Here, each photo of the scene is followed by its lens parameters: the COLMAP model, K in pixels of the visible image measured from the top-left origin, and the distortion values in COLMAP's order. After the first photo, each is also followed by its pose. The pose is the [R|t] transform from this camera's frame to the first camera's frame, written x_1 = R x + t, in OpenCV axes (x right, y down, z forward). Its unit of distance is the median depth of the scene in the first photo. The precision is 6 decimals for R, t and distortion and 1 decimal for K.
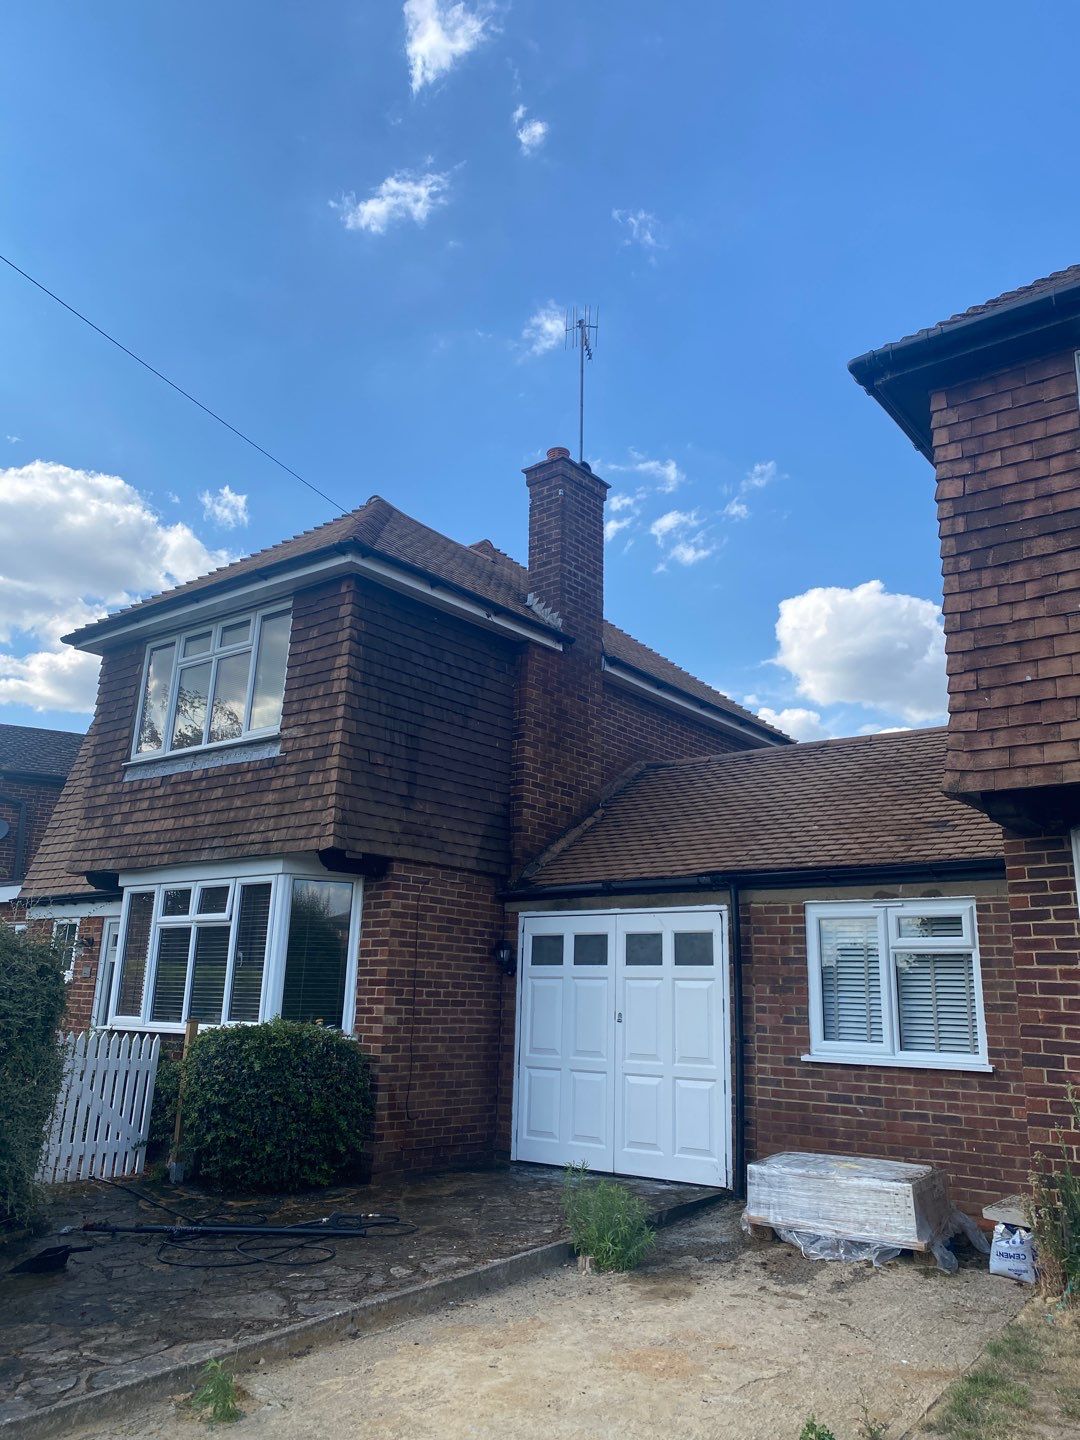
lens RADIAL K [[1099.8, 0, 552.4], [0, 1099.8, 713.5], [0, 0, 1]] dist [0.174513, -0.507427]
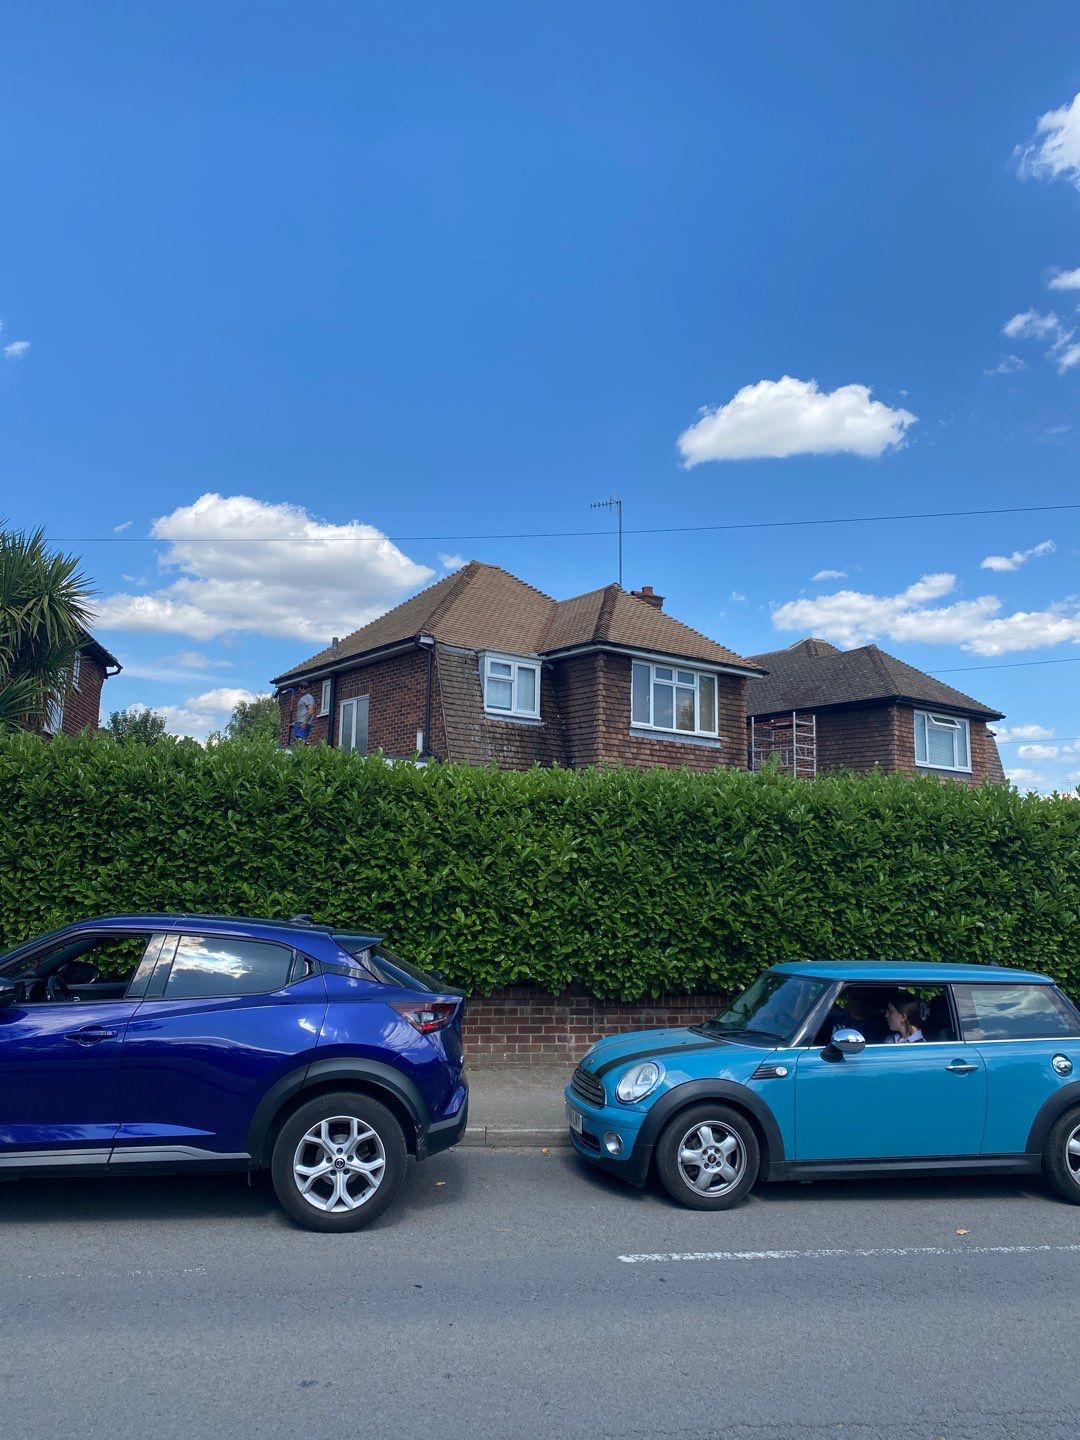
lens RADIAL K [[1099.8, 0, 552.4], [0, 1099.8, 713.5], [0, 0, 1]] dist [0.174513, -0.507427]
pose [[0.243763, 0.121351, 0.962213, -2.545141], [-0.261081, 0.963726, -0.055401, 0.187428], [-0.934032, -0.237711, 0.266604, 0.736898]]
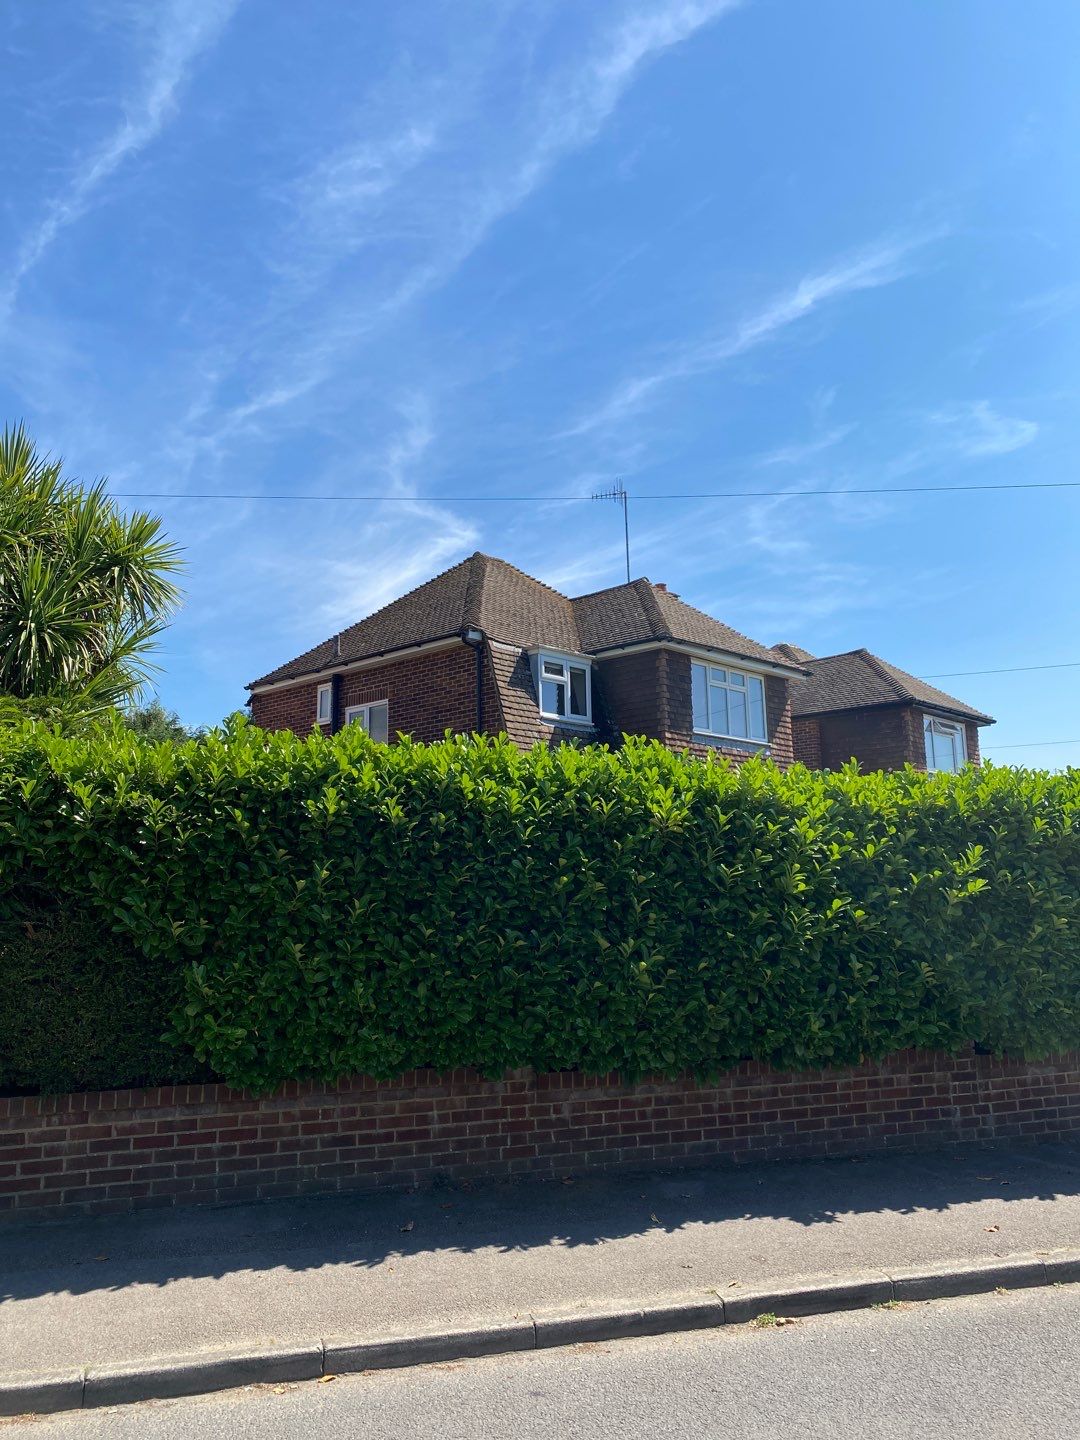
lens RADIAL K [[1105.0, 0, 555.7], [0, 1105.0, 713.8], [0, 0, 1]] dist [0.089176, -0.145449]
pose [[0.088265, 0.134763, 0.986939, -2.389401], [-0.238858, 0.964761, -0.110372, 0.294299], [-0.967035, -0.225996, 0.117344, 1.172938]]
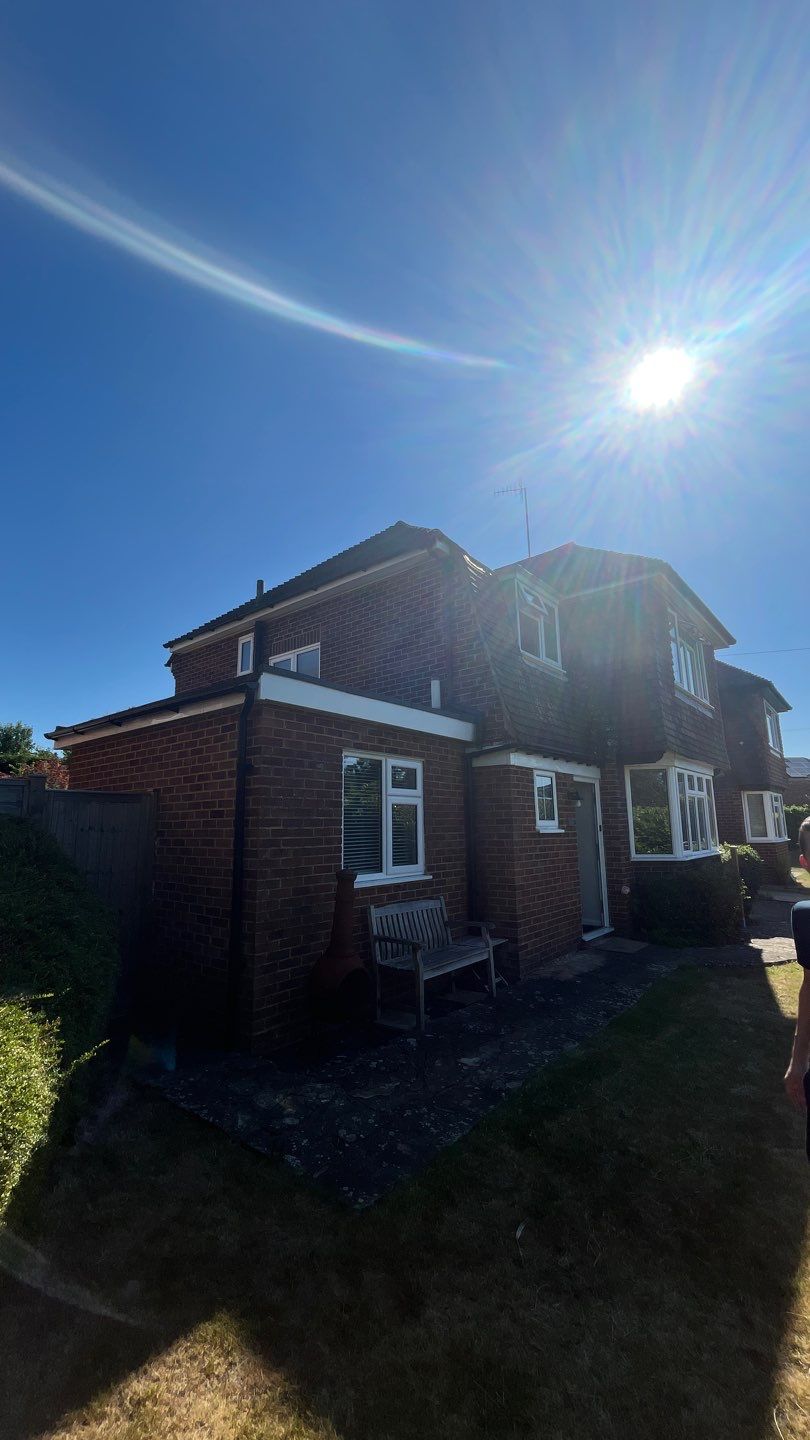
lens RADIAL K [[586.3, 0, 405.0], [0, 586.3, 720.0], [0, 0, 1]] dist [-0.002160, -0.000532]
pose [[0.026439, 0.151285, 0.988137, -1.334974], [-0.244833, 0.959356, -0.140328, 0.332692], [-0.969205, -0.238218, 0.062404, 1.489023]]
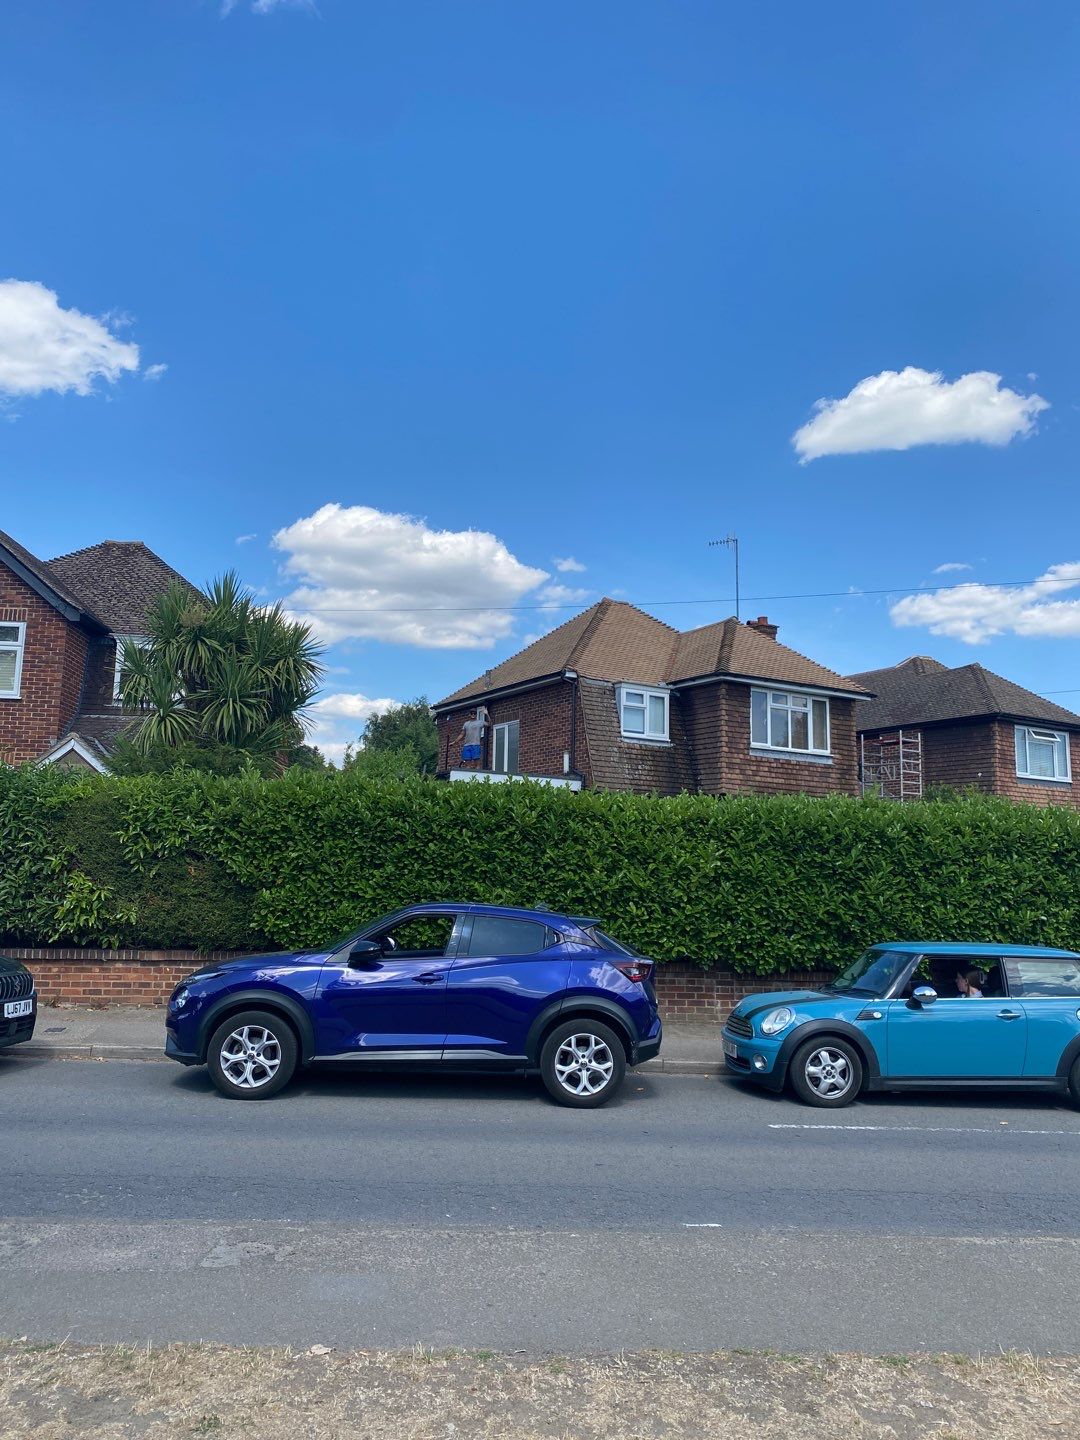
lens RADIAL K [[1099.8, 0, 552.4], [0, 1099.8, 713.5], [0, 0, 1]] dist [0.174513, -0.507427]
pose [[0.336398, 0.119115, 0.934156, -2.874911], [-0.253613, 0.966778, -0.031947, 0.170910], [-0.906927, -0.226167, 0.355432, 0.706288]]
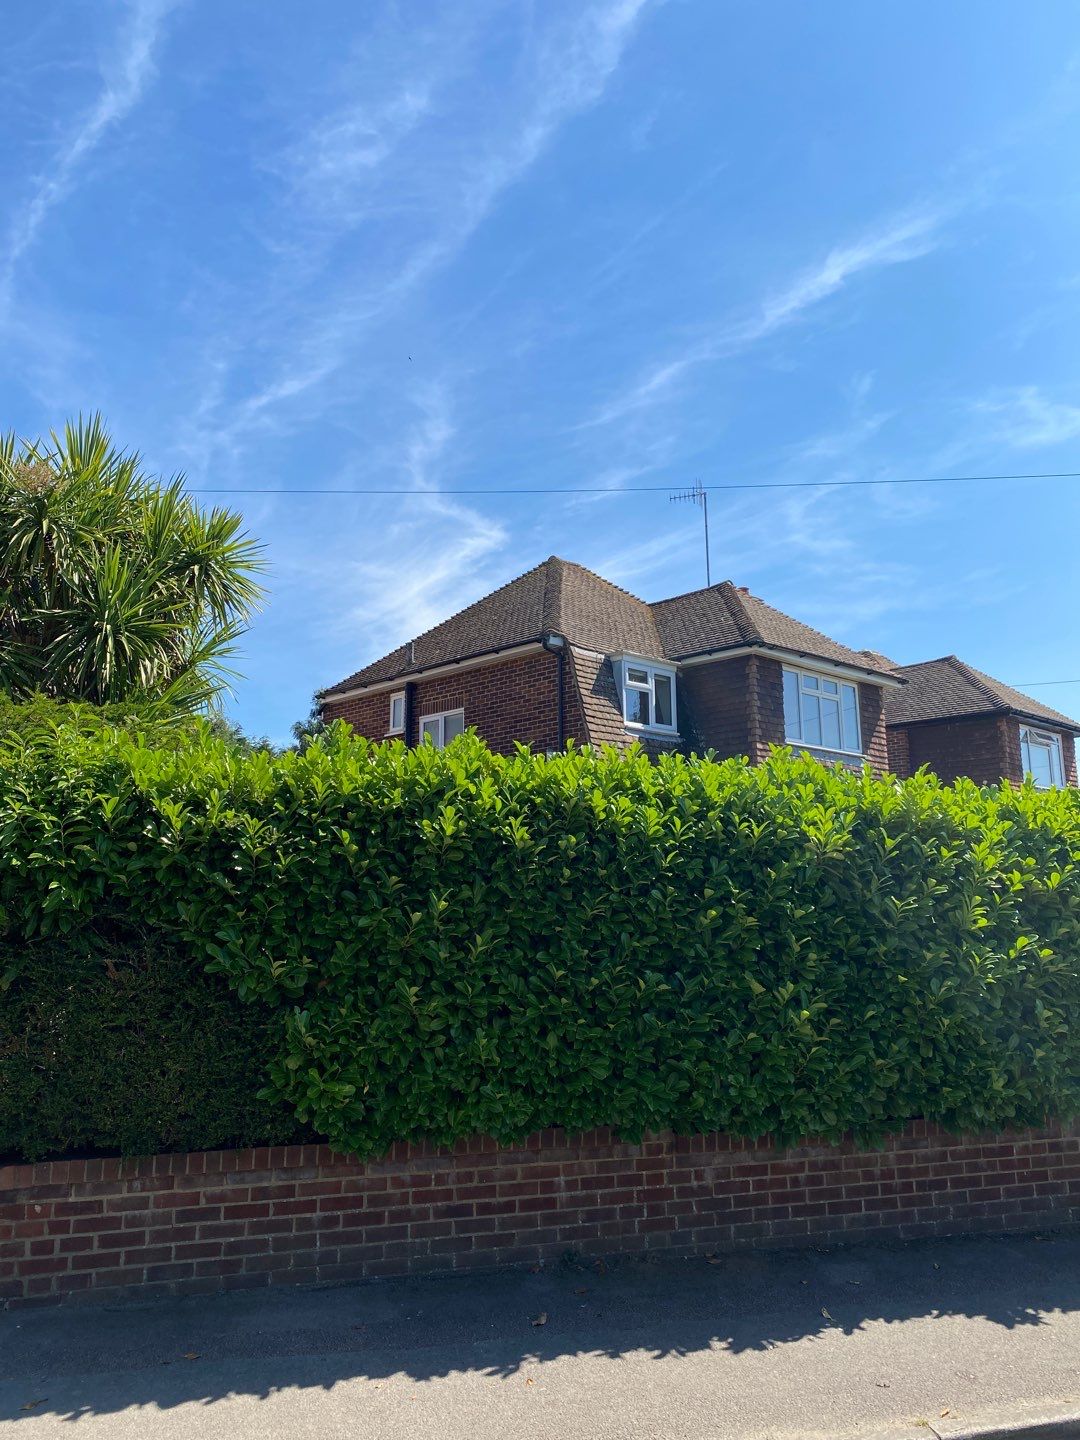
lens RADIAL K [[1104.9, 0, 562.8], [0, 1104.9, 714.4], [0, 0, 1]] dist [0.061043, -0.060338]
pose [[0.130343, 0.143361, 0.981050, -2.307287], [-0.243913, 0.963717, -0.108421, 0.297577], [-0.960998, -0.225159, 0.160582, 1.230014]]
